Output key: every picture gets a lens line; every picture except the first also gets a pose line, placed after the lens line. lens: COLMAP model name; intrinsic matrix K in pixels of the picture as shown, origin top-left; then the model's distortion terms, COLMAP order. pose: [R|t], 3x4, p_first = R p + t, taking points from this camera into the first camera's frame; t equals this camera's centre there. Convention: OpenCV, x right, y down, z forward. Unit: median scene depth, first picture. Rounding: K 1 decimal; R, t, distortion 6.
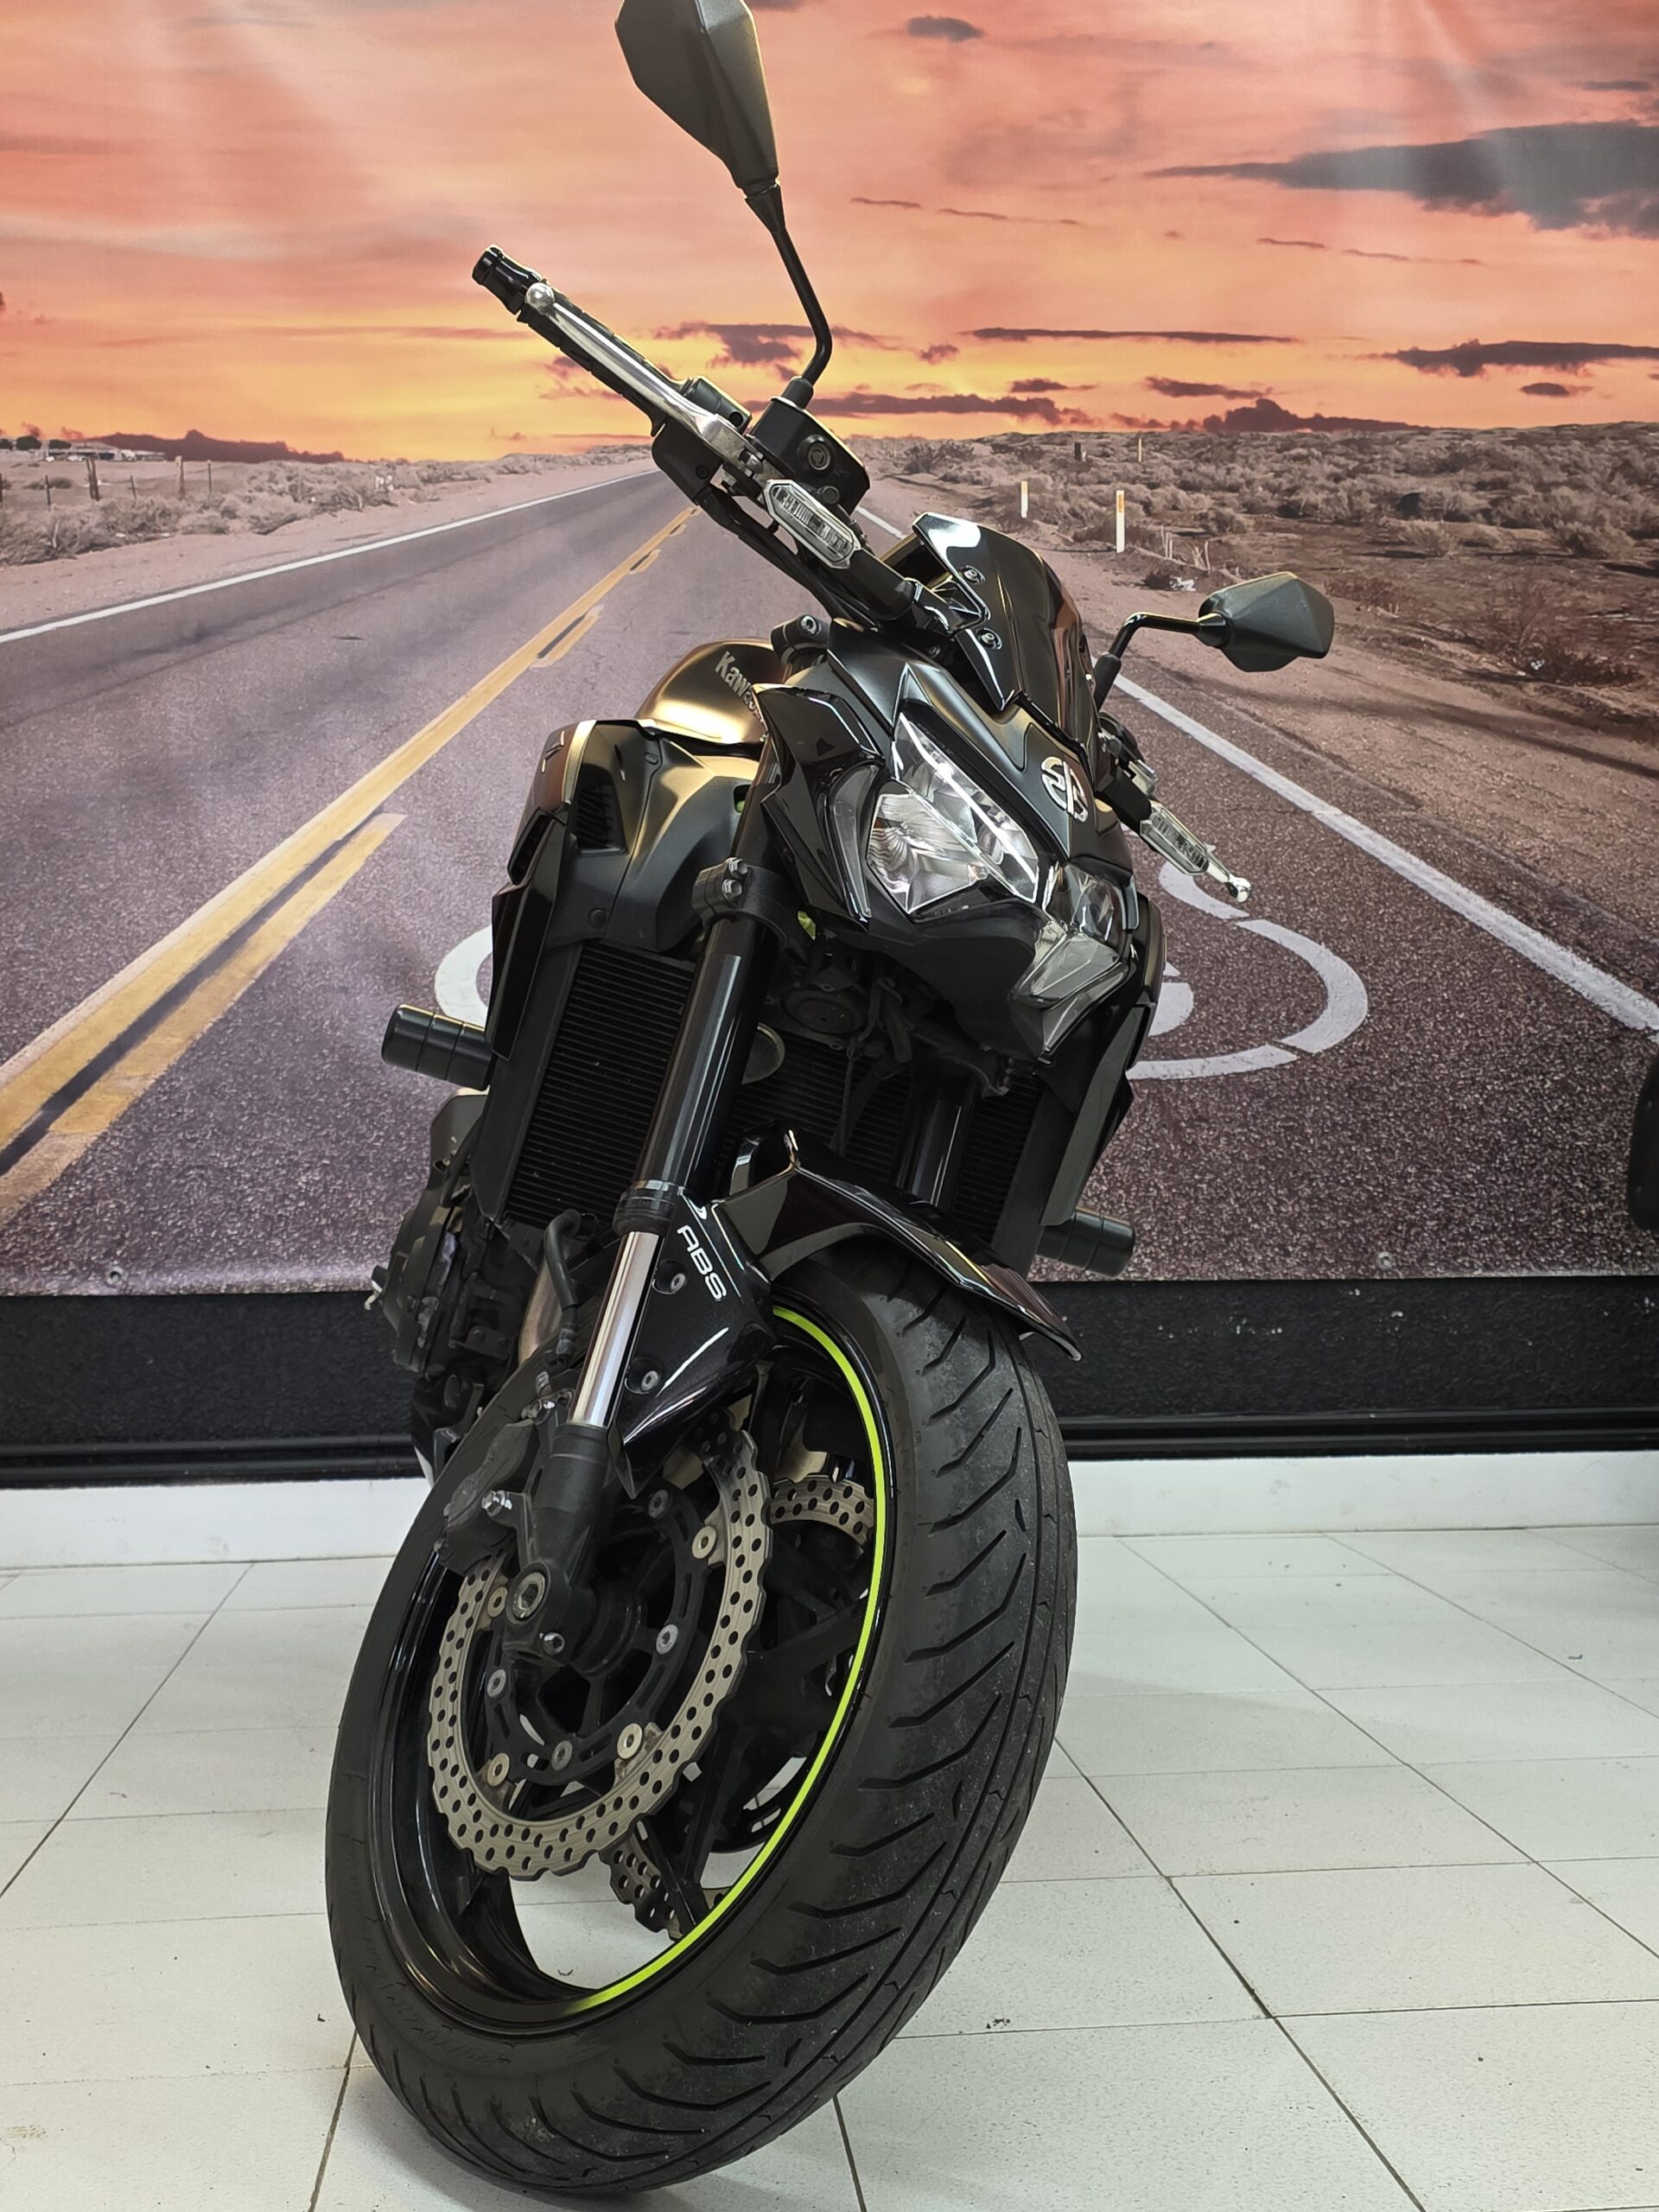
lens RADIAL K [[2360.4, 0, 840.9], [0, 2360.4, 1074.9], [0, 0, 1]] dist [0.064659, 0.000000]
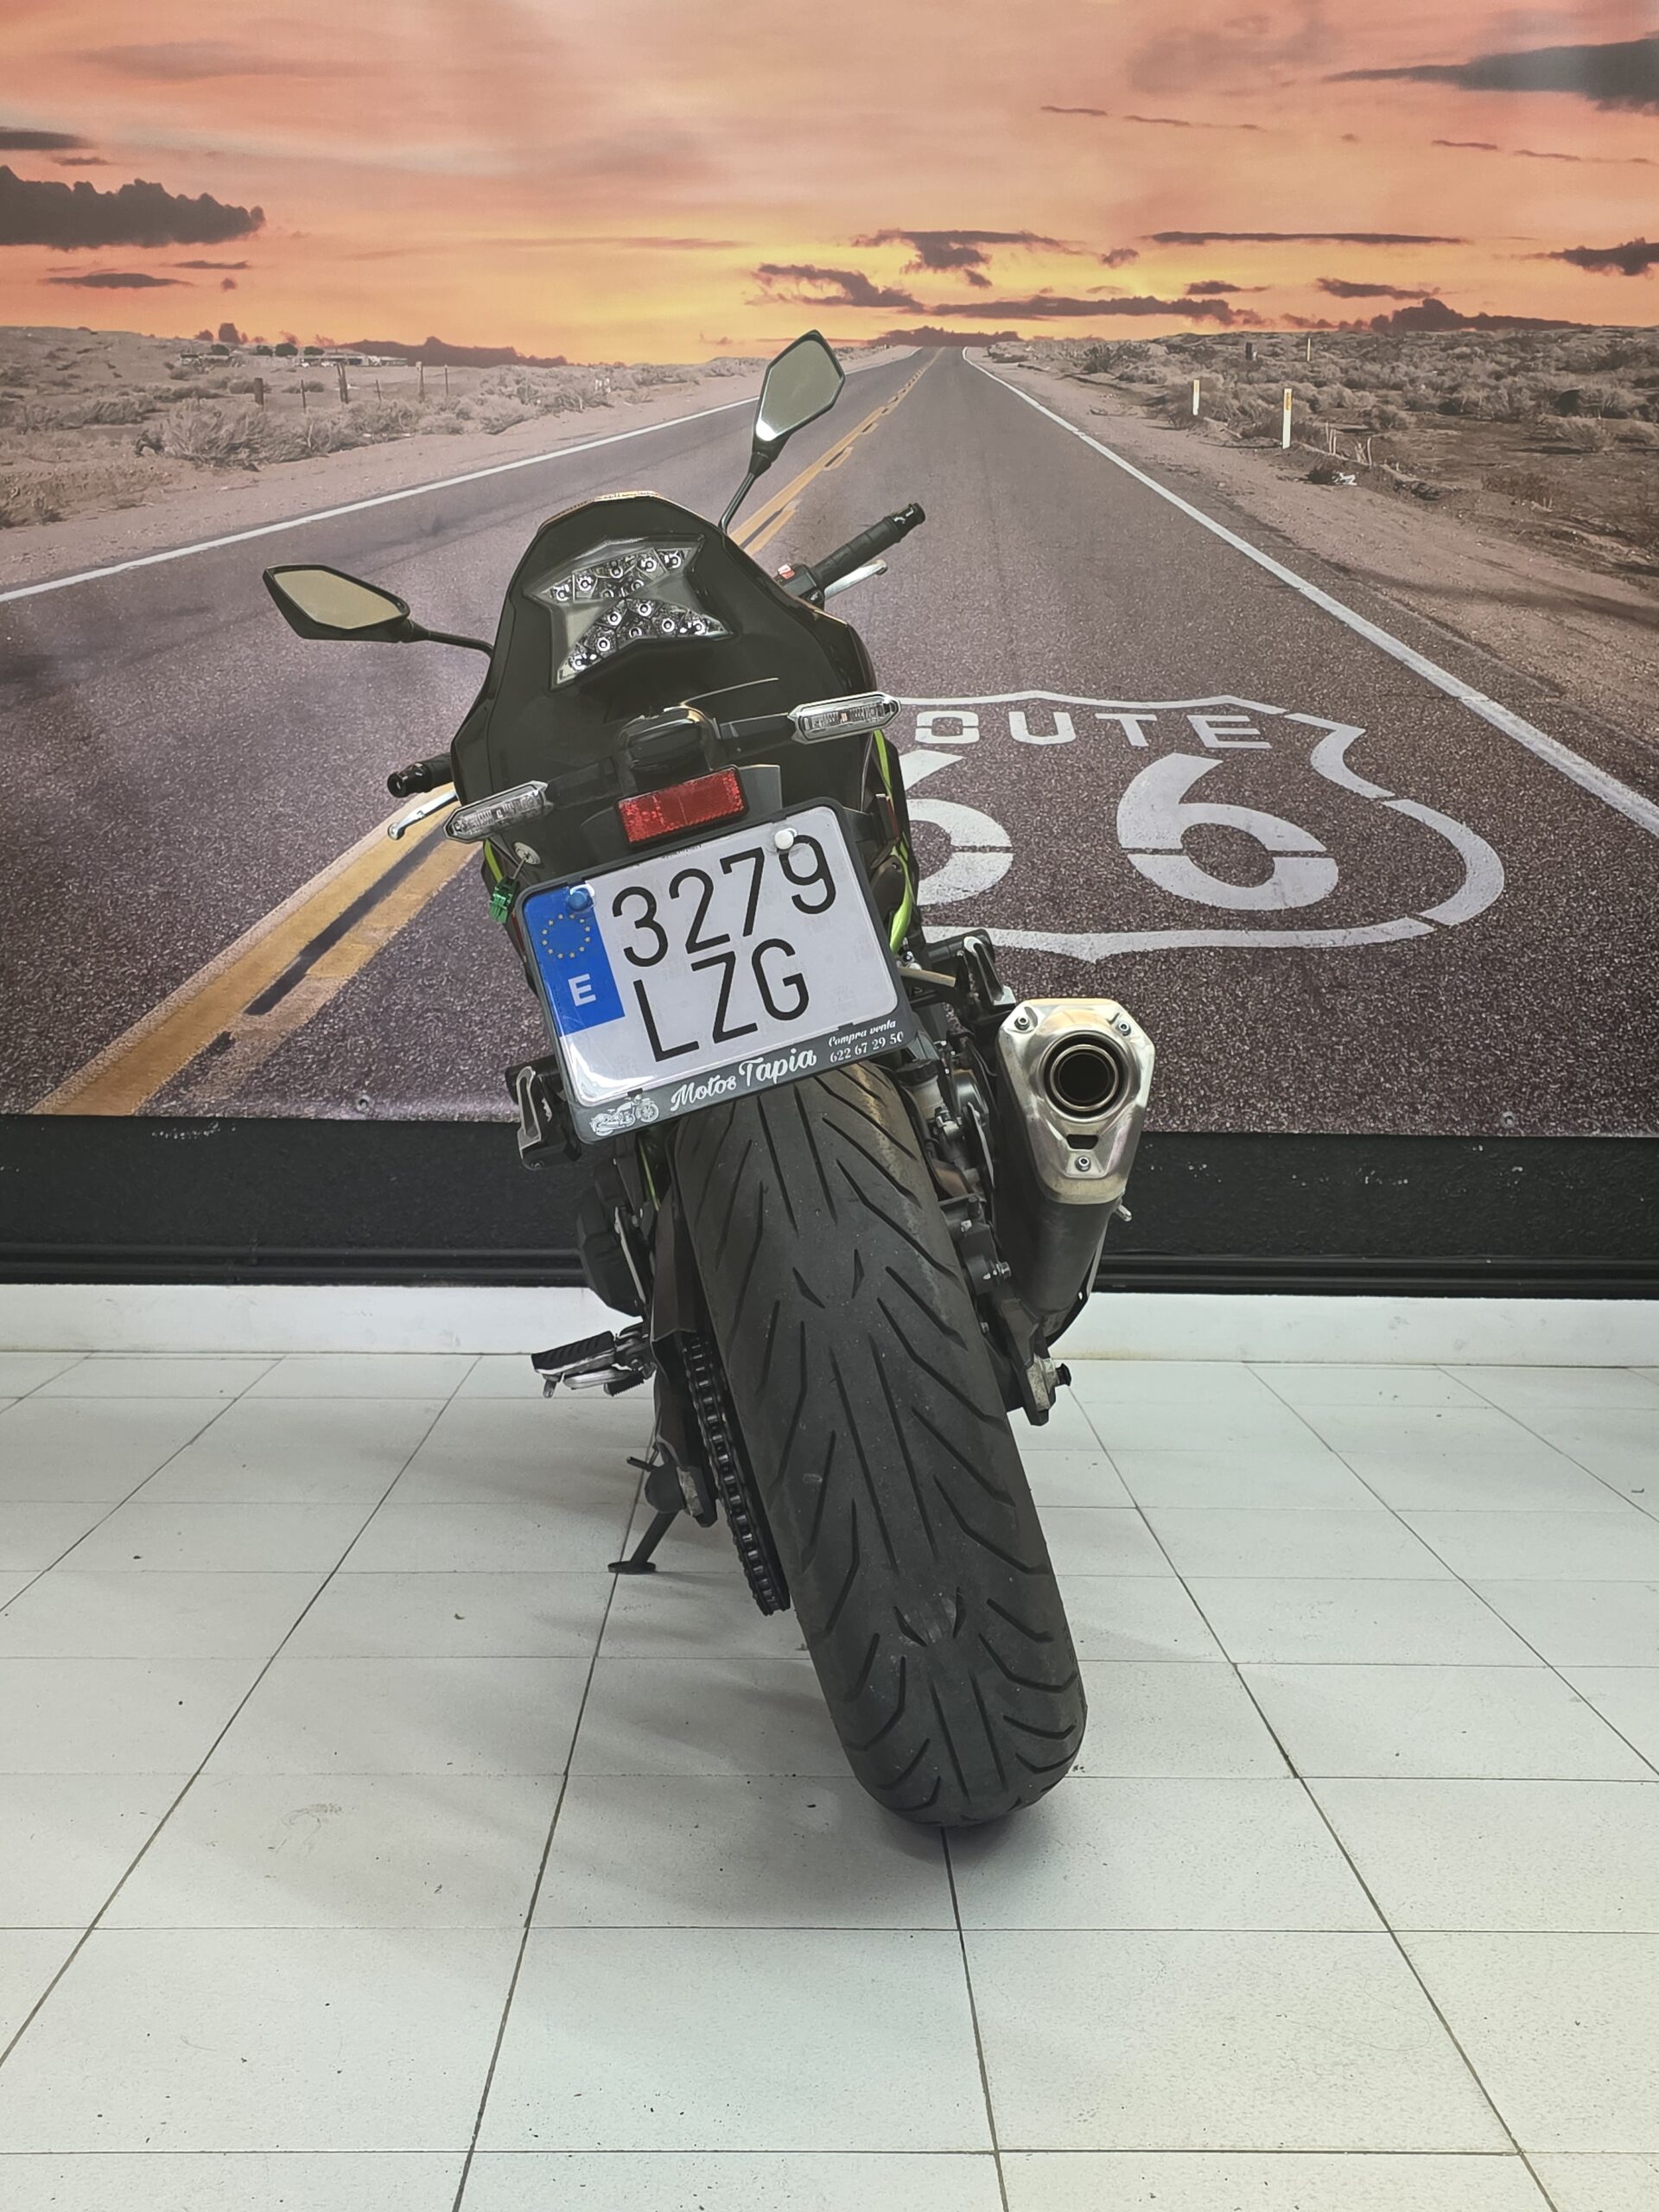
lens RADIAL K [[2360.4, 0, 849.2], [0, 2360.4, 1068.0], [0, 0, 1]] dist [0.064659, 0.000000]
pose [[0.996270, 0.026575, -0.082100, 0.017911], [-0.019178, 0.995792, 0.089609, -0.036278], [0.084136, -0.087700, 0.992588, -0.098314]]
